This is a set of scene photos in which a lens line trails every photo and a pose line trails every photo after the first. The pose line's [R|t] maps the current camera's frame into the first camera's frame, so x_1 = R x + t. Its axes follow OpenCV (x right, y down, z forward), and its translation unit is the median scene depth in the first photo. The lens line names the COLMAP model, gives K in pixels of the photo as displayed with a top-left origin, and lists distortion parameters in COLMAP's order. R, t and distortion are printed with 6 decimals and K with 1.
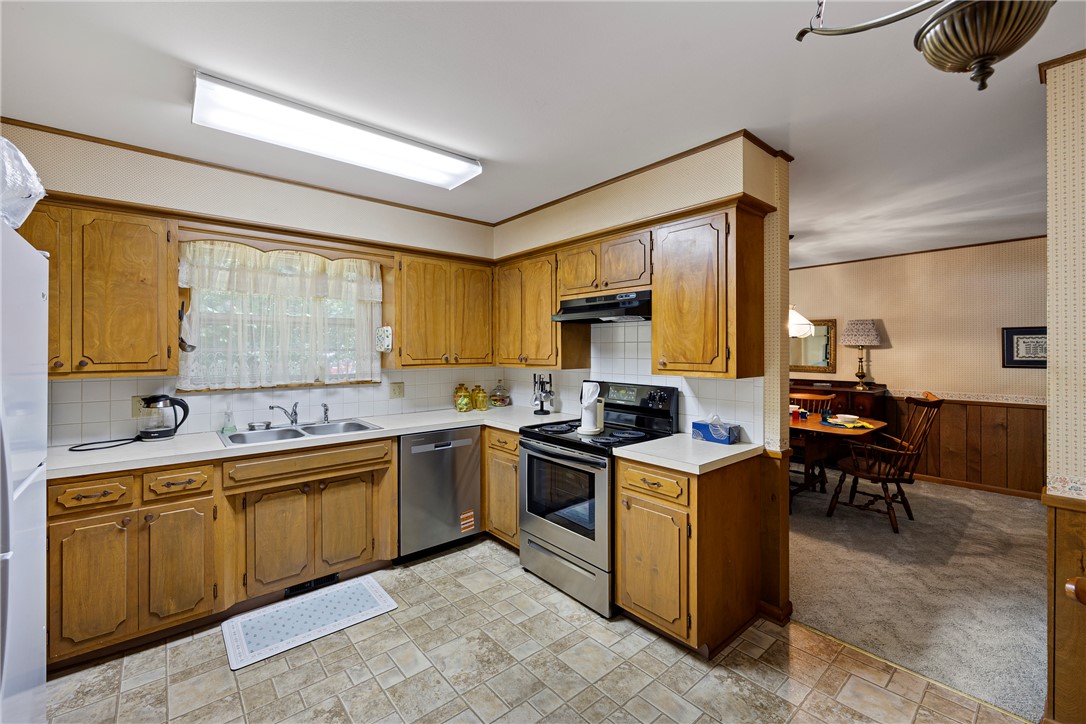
lens RADIAL K [[449.8, 0, 541.5], [0, 449.8, 350.7], [0, 0, 1]] dist [0.009820, -0.000290]
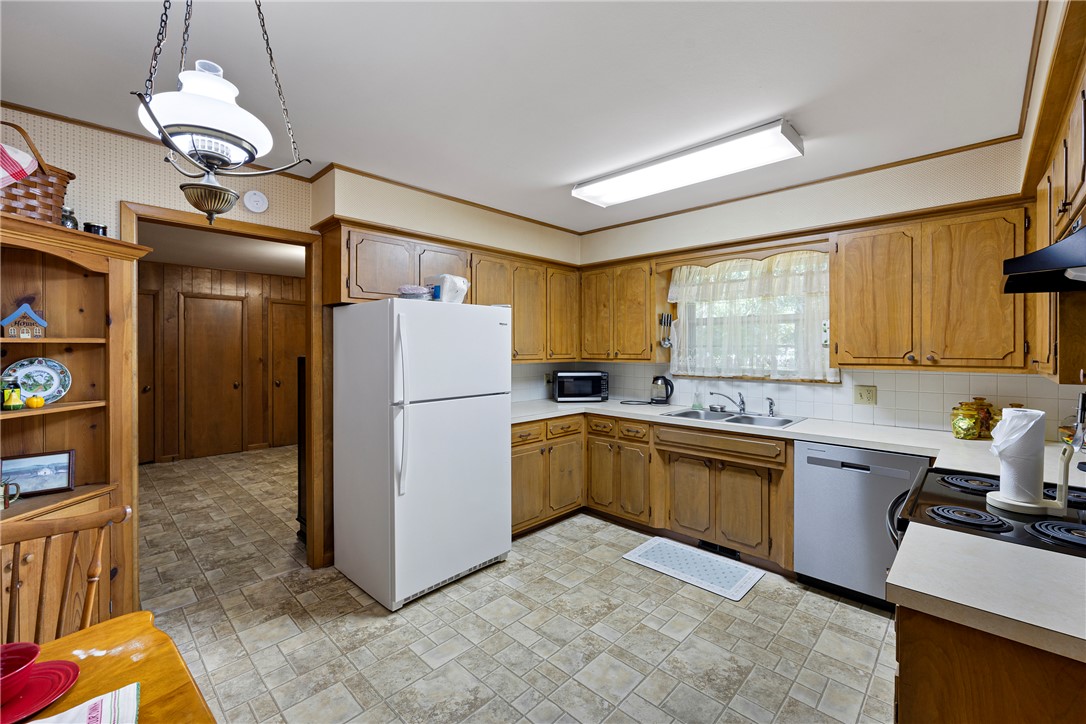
lens RADIAL K [[449.8, 0, 536.6], [0, 449.8, 352.7], [0, 0, 1]] dist [0.009820, -0.000290]
pose [[0.104545, 0.013539, -0.994428, 0.561556], [-0.001957, 0.999908, 0.013408, 0.000746], [0.994518, 0.000544, 0.104562, 0.400192]]
